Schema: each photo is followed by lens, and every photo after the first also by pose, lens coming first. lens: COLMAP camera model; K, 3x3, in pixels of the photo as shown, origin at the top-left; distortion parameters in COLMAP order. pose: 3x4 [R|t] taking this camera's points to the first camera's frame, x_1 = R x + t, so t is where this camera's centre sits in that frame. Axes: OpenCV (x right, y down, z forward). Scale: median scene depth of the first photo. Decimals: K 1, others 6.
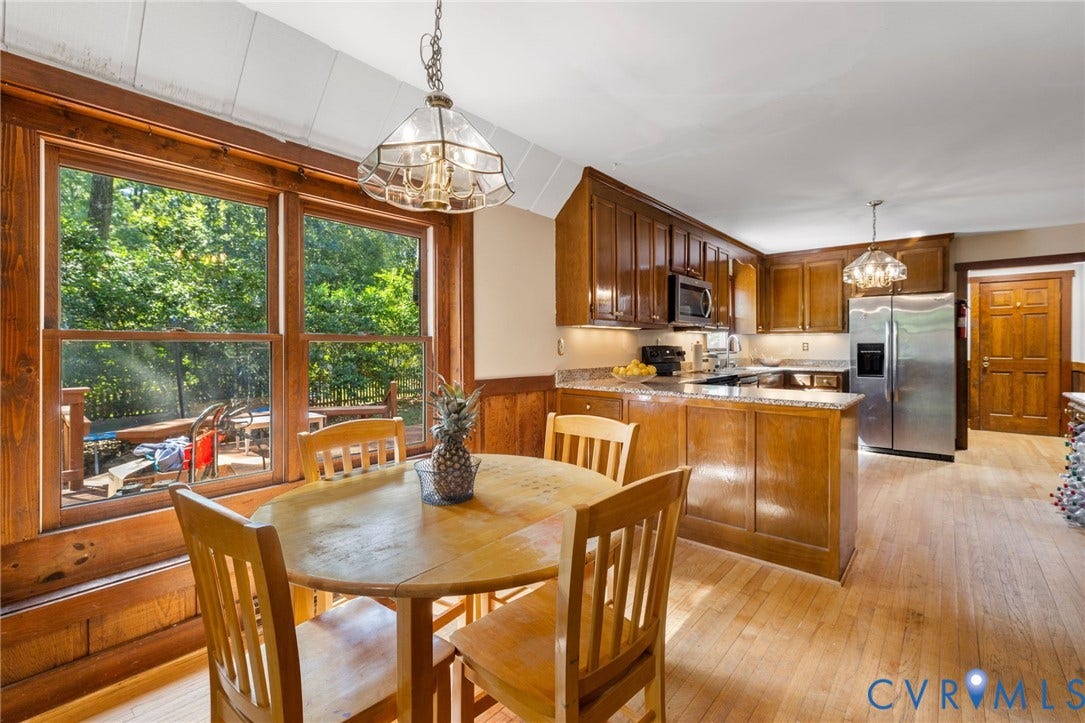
lens RADIAL K [[478.8, 0, 538.6], [0, 478.8, 351.3], [0, 0, 1]] dist [-0.001326, -0.000104]
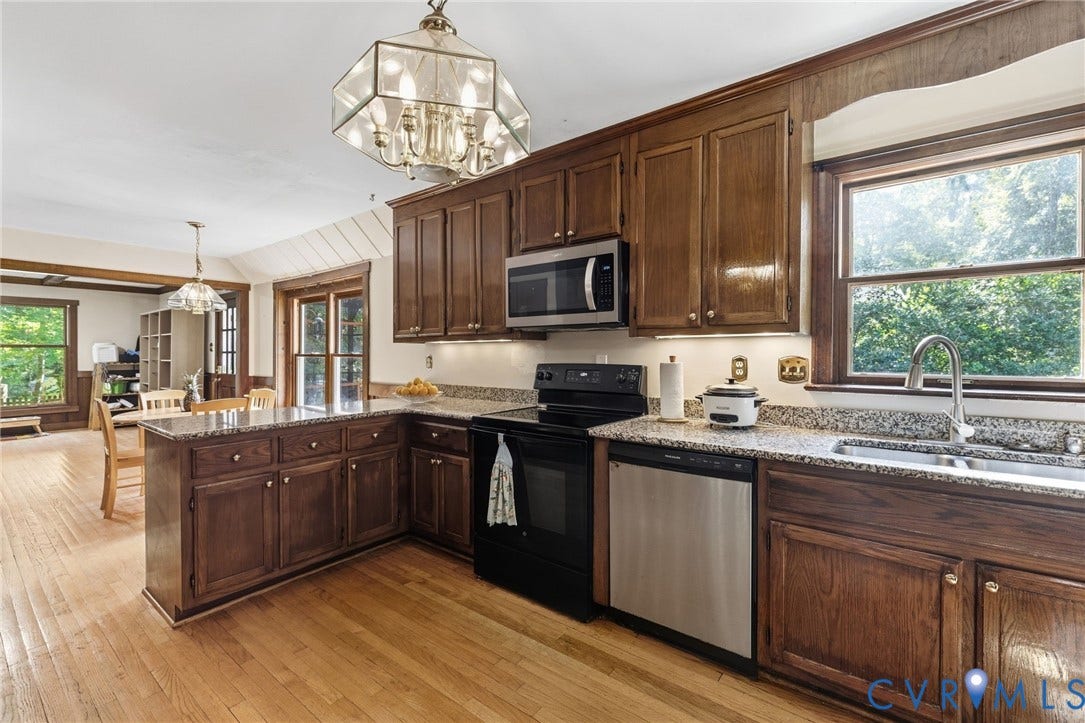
lens RADIAL K [[470.7, 0, 540.3], [0, 470.7, 359.0], [0, 0, 1]] dist [0.000085, 0.000192]
pose [[0.051831, 0.004524, -0.998646, 0.692727], [-0.017235, 0.999845, 0.003635, -0.015689], [0.998507, 0.017023, 0.051901, 0.737012]]
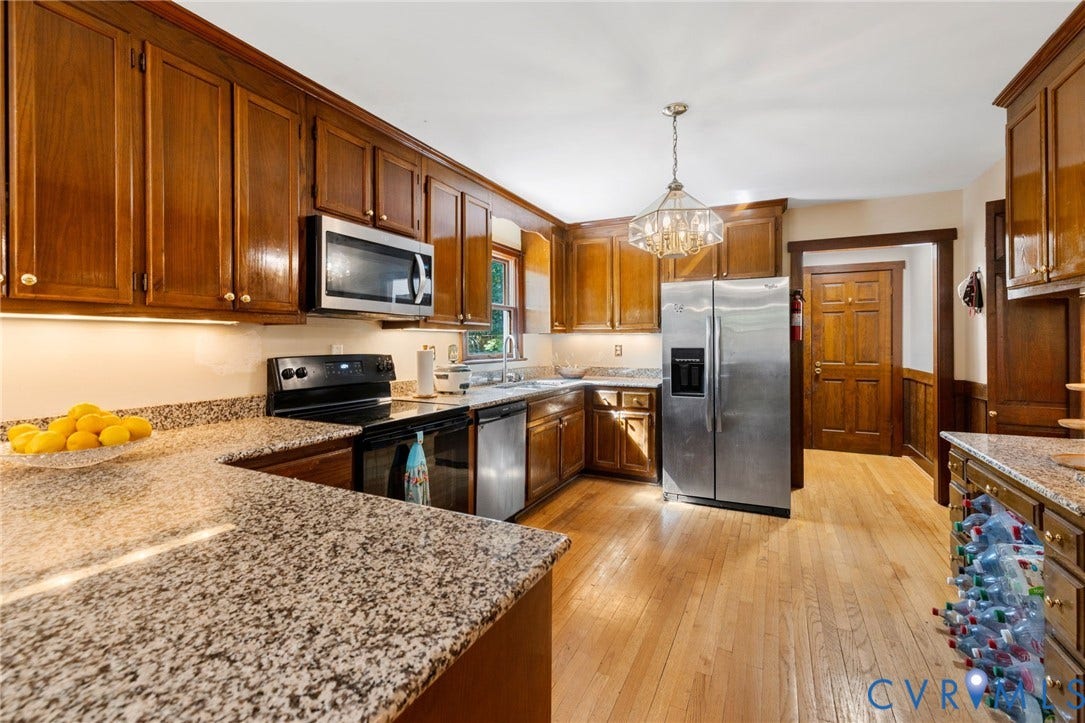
lens RADIAL K [[473.8, 0, 543.2], [0, 473.8, 344.0], [0, 0, 1]] dist [-0.000345, -0.000266]
pose [[0.968735, 0.000010, 0.248099, 0.285985], [0.001743, 0.999975, -0.006847, -0.016404], [-0.248093, 0.007065, 0.968711, 0.343462]]
